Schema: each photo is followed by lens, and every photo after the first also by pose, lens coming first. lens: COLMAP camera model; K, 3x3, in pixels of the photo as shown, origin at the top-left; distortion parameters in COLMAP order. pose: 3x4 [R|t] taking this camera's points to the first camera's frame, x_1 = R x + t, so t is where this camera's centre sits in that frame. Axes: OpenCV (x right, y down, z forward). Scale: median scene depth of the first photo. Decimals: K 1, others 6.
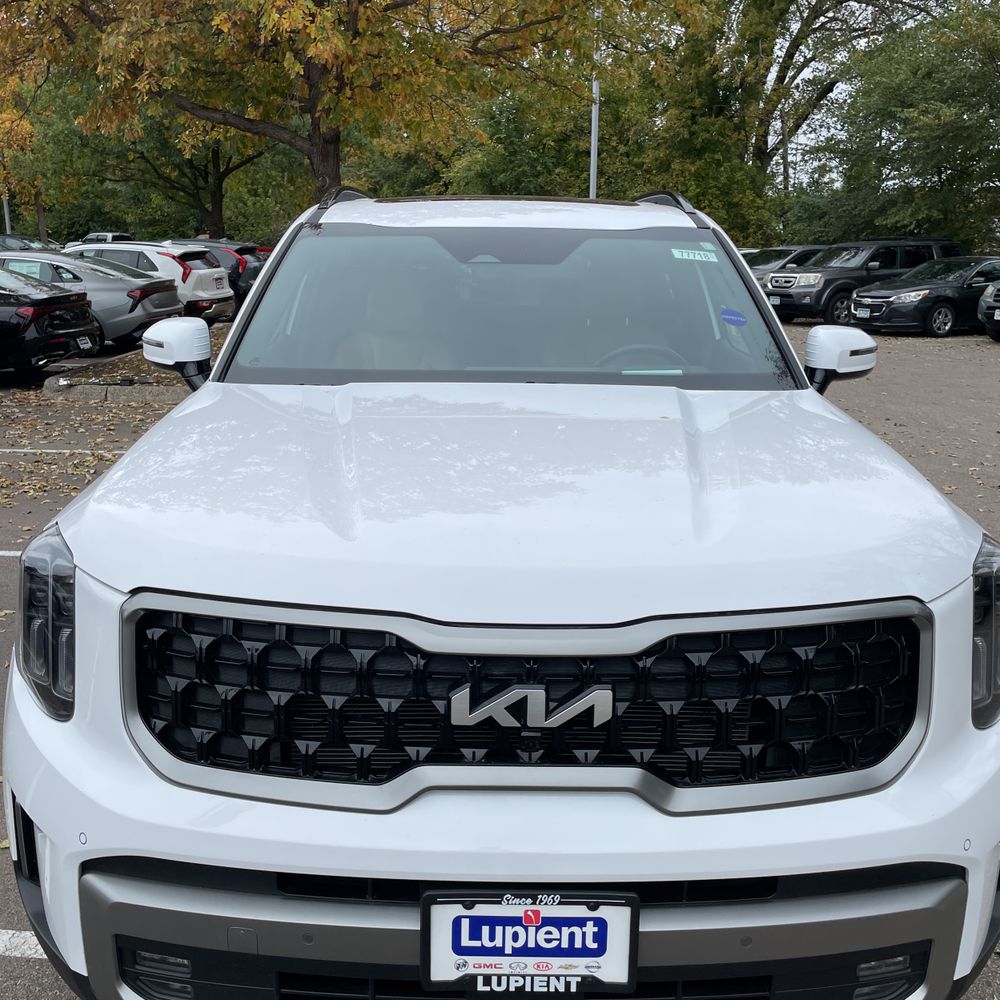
lens RADIAL K [[1036.5, 0, 489.5], [0, 1036.5, 484.1], [0, 0, 1]] dist [0.093742, -0.138256]
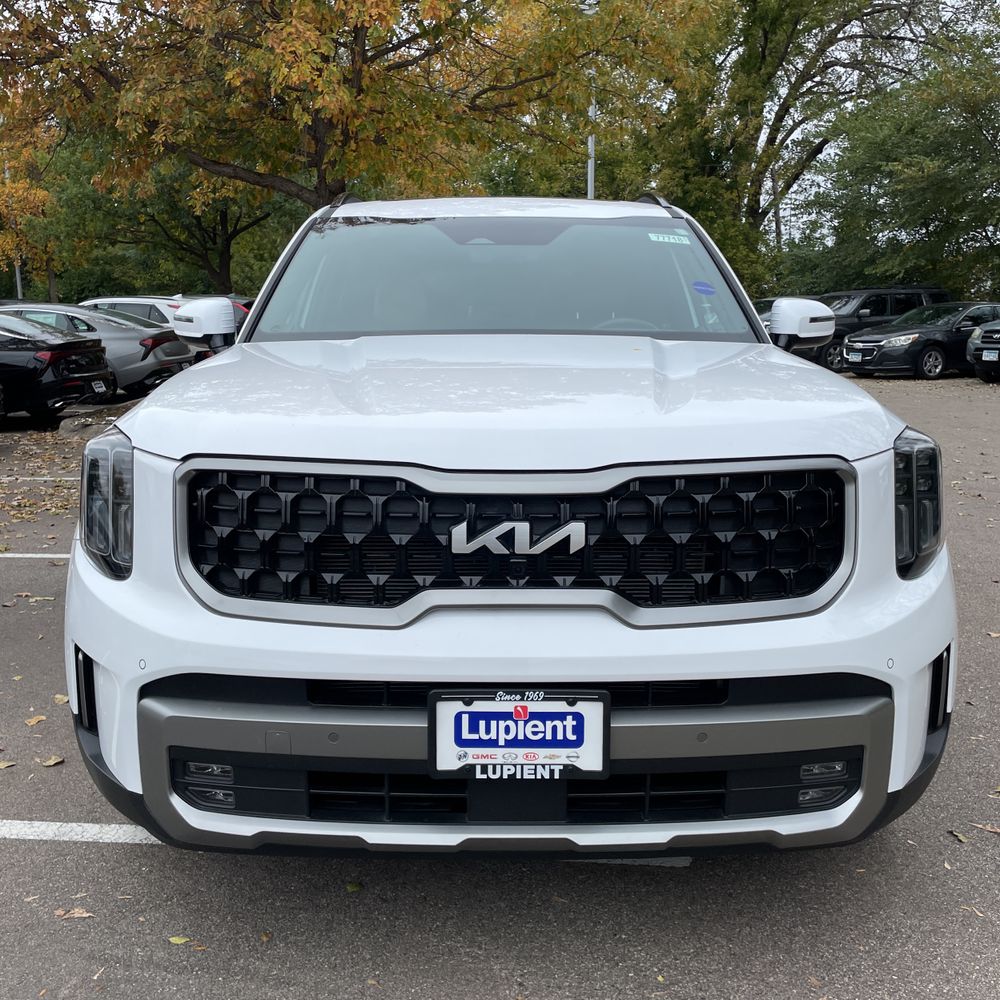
lens RADIAL K [[1036.5, 0, 489.5], [0, 1036.5, 484.1], [0, 0, 1]] dist [0.093742, -0.138256]
pose [[0.999925, -0.011792, -0.003221, 0.010622], [0.011578, 0.998142, -0.059828, 0.205759], [0.003920, 0.059786, 0.998204, -0.185590]]
